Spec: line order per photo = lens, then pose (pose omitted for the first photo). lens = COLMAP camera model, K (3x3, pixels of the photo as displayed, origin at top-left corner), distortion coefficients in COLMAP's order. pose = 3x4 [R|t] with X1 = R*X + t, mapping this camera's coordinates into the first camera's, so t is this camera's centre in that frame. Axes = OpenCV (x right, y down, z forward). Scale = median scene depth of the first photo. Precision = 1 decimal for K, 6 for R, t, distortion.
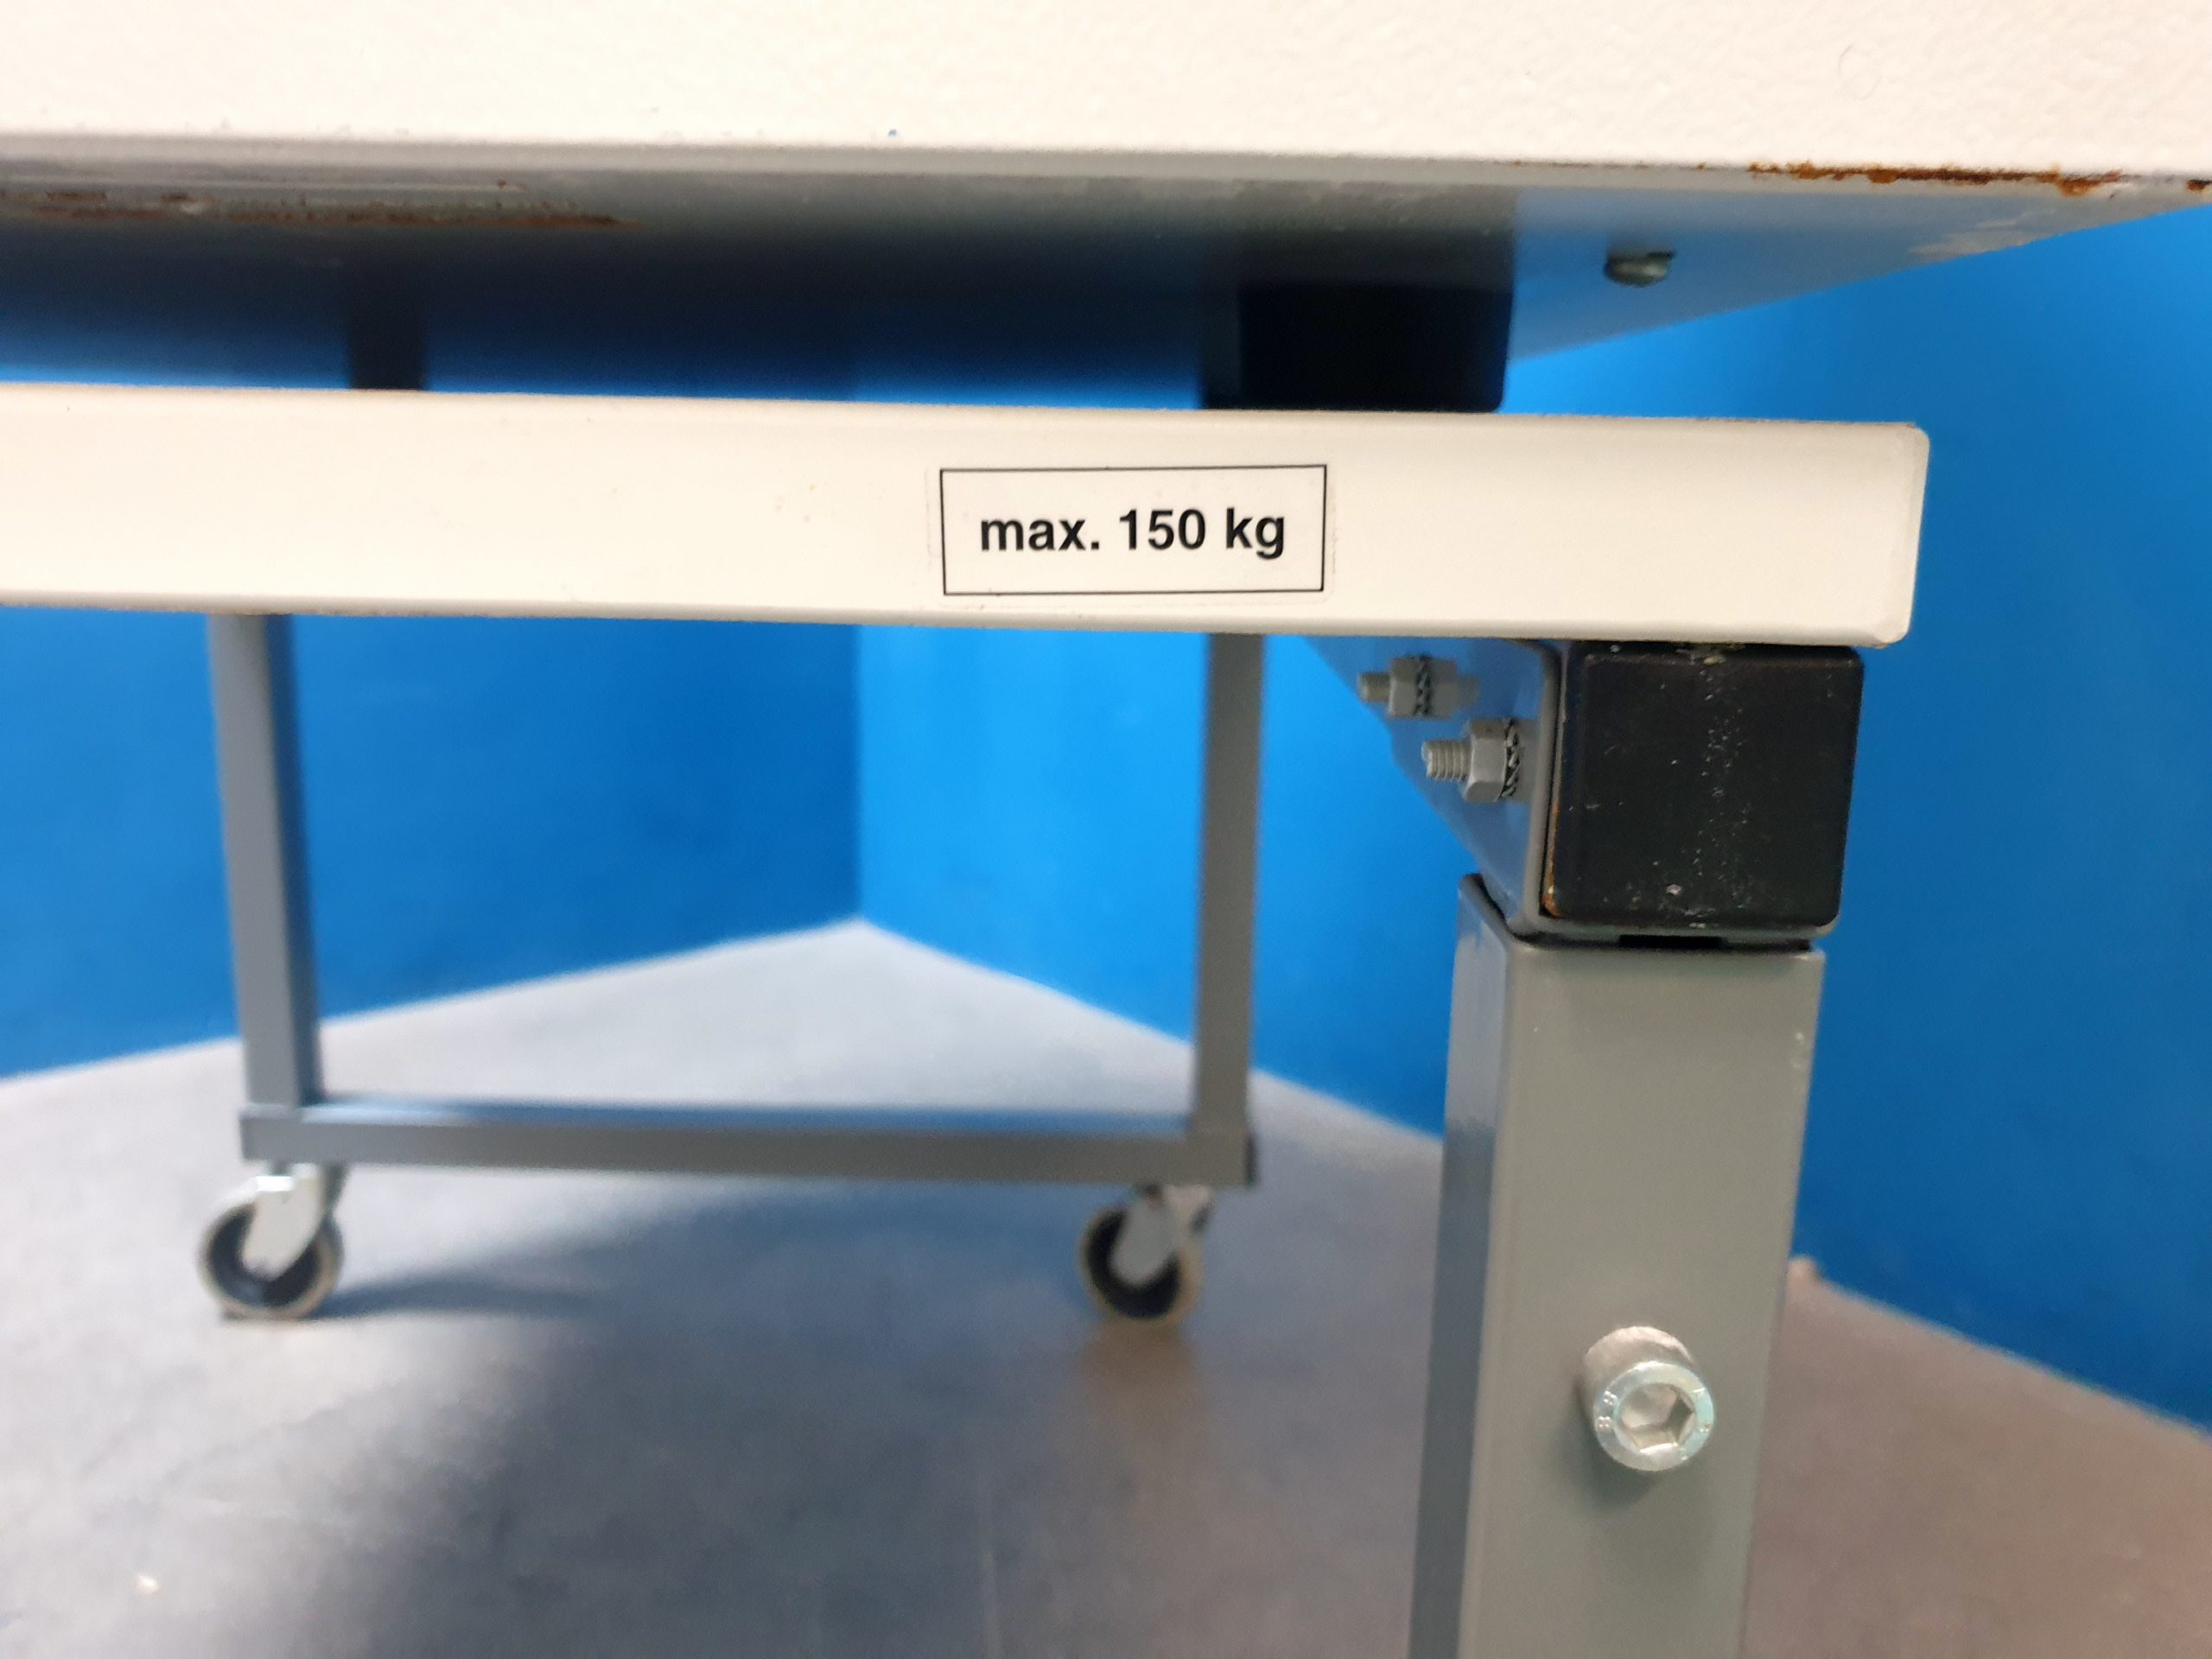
lens RADIAL K [[1713.4, 0, 1091.8], [0, 1713.4, 819.4], [0, 0, 1]] dist [0.008953, 0.016803]
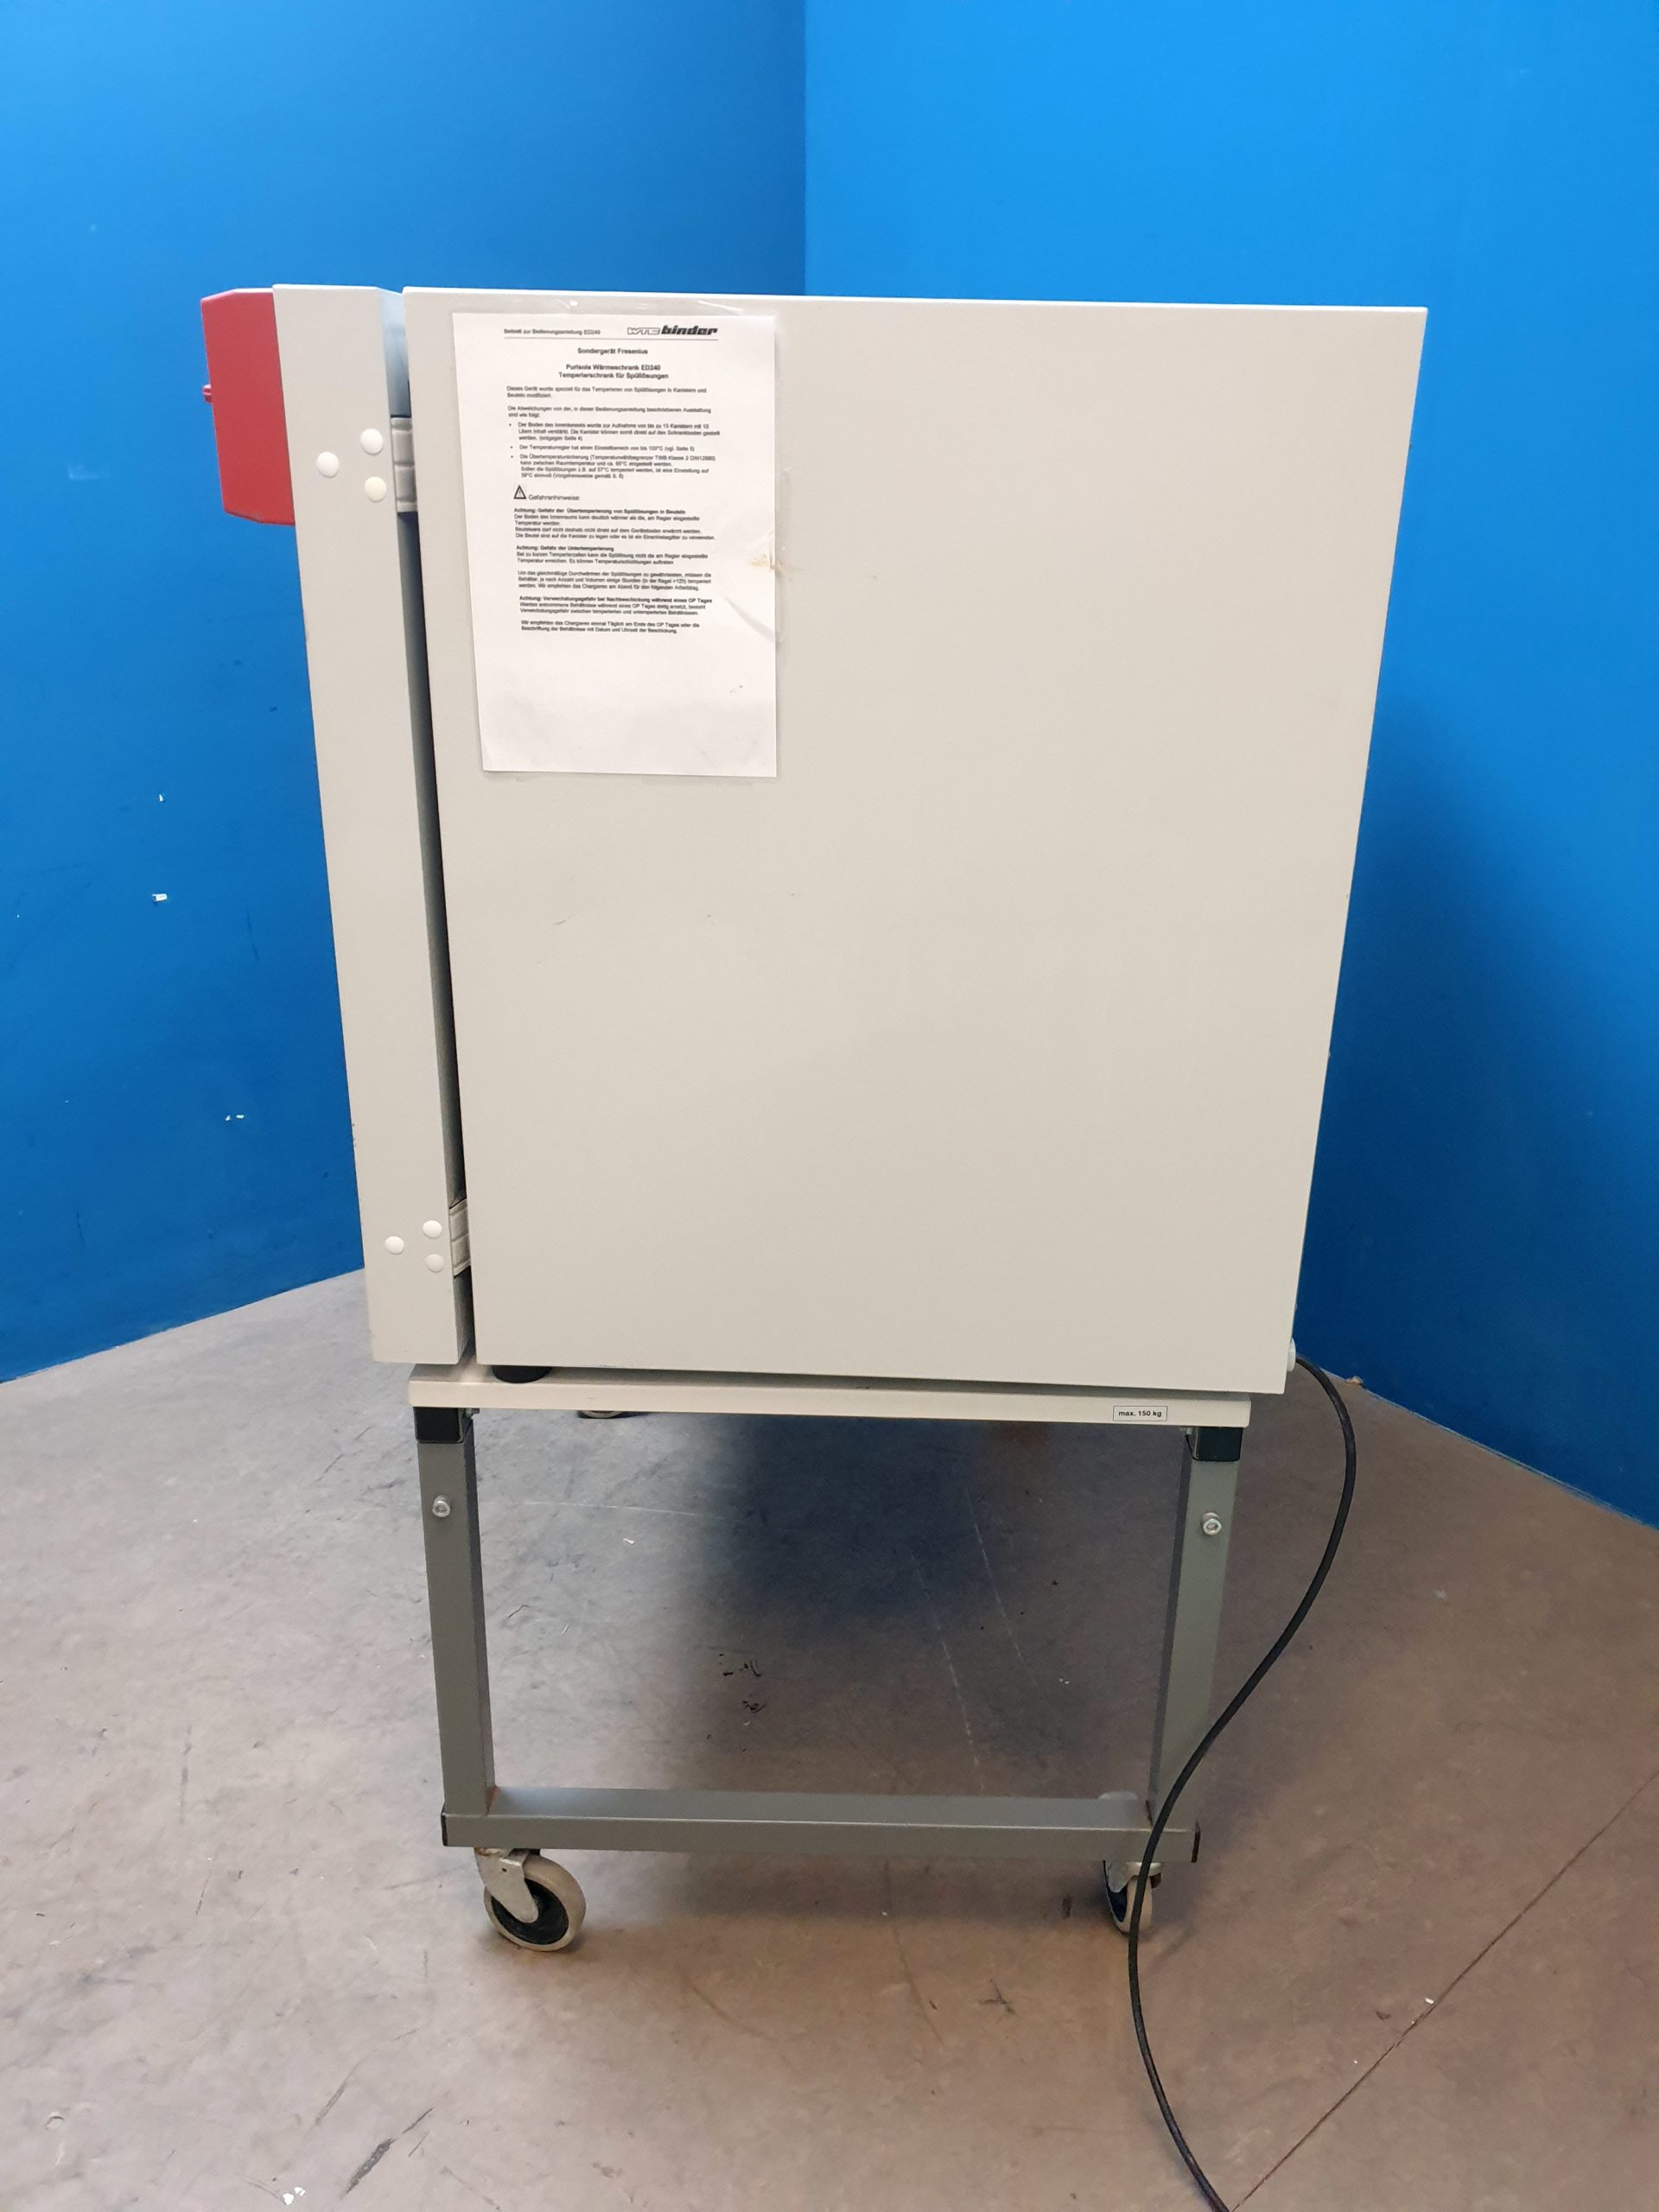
lens RADIAL K [[1713.4, 0, 840.0], [0, 1713.4, 1099.7], [0, 0, 1]] dist [0.008953, 0.016803]
pose [[0.999740, -0.021231, -0.008289, -0.227632], [0.022384, 0.983109, 0.181647, -0.555104], [0.004292, -0.181786, 0.983329, -1.156493]]
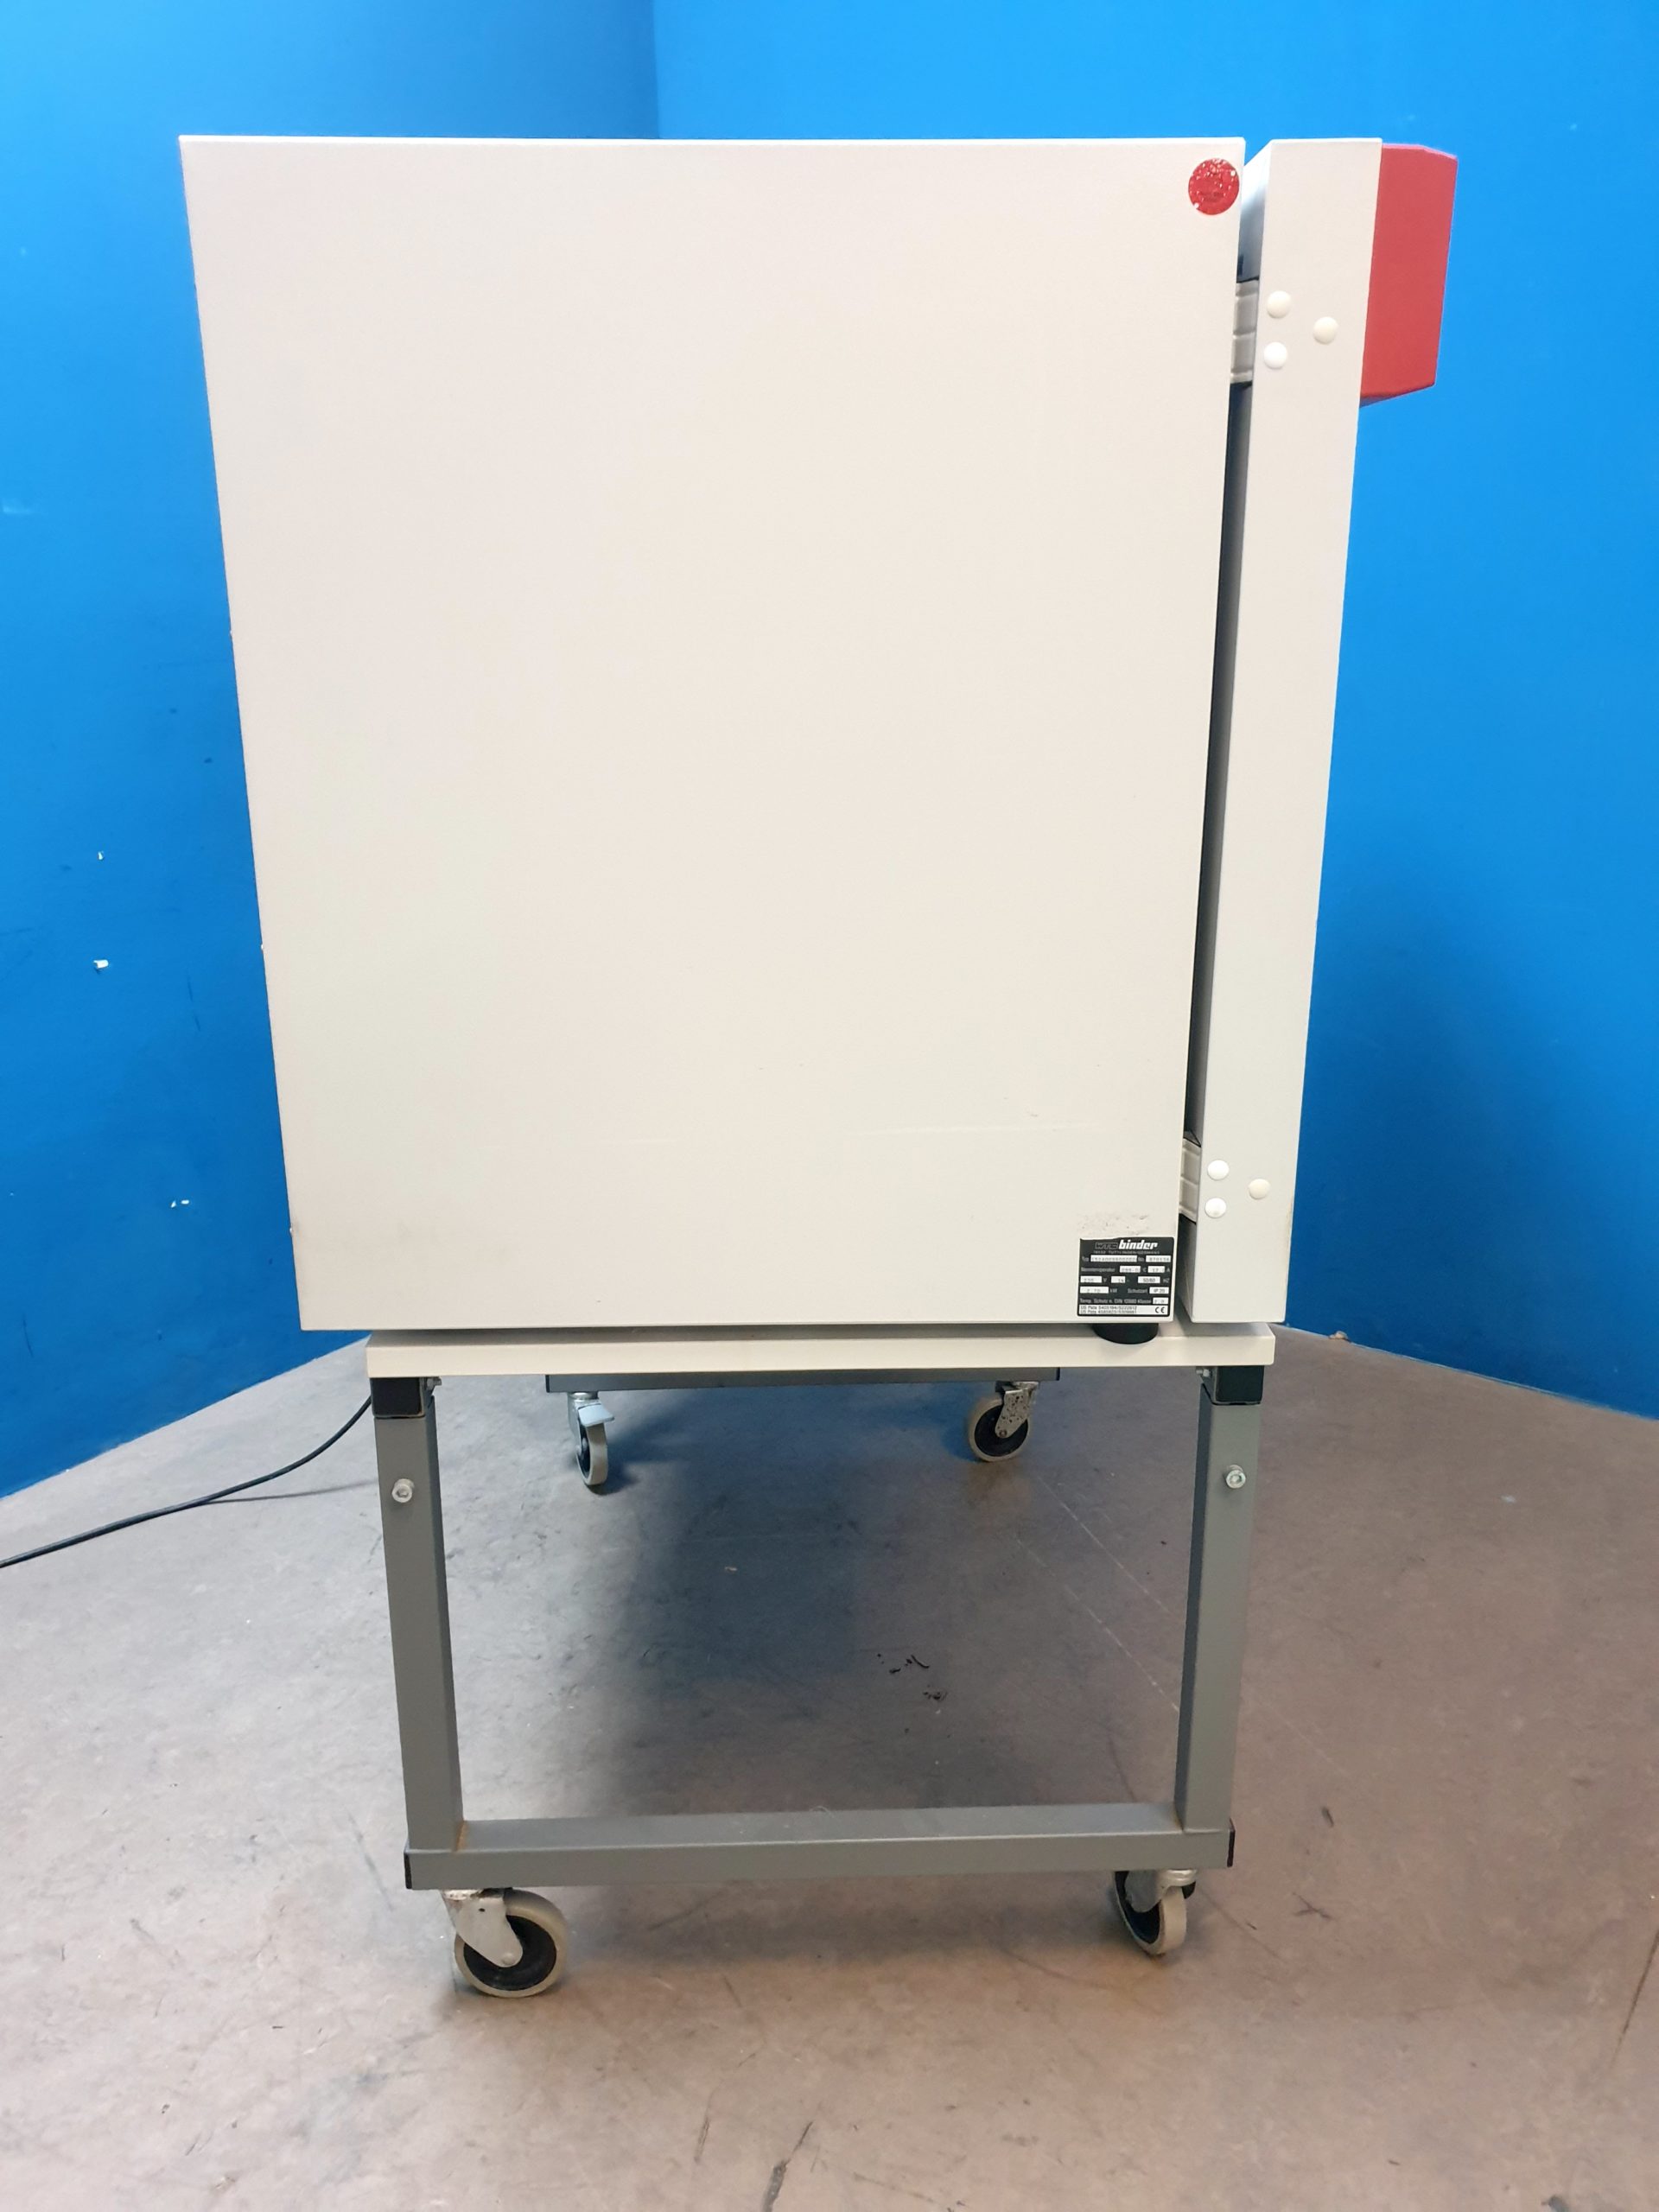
lens RADIAL K [[1713.4, 0, 828.8], [0, 1713.4, 1100.8], [0, 0, 1]] dist [0.008953, 0.016803]
pose [[0.972885, -0.114876, 0.200746, -0.793162], [0.093462, 0.989178, 0.113105, -0.393389], [-0.211566, -0.091276, 0.973092, -1.117910]]
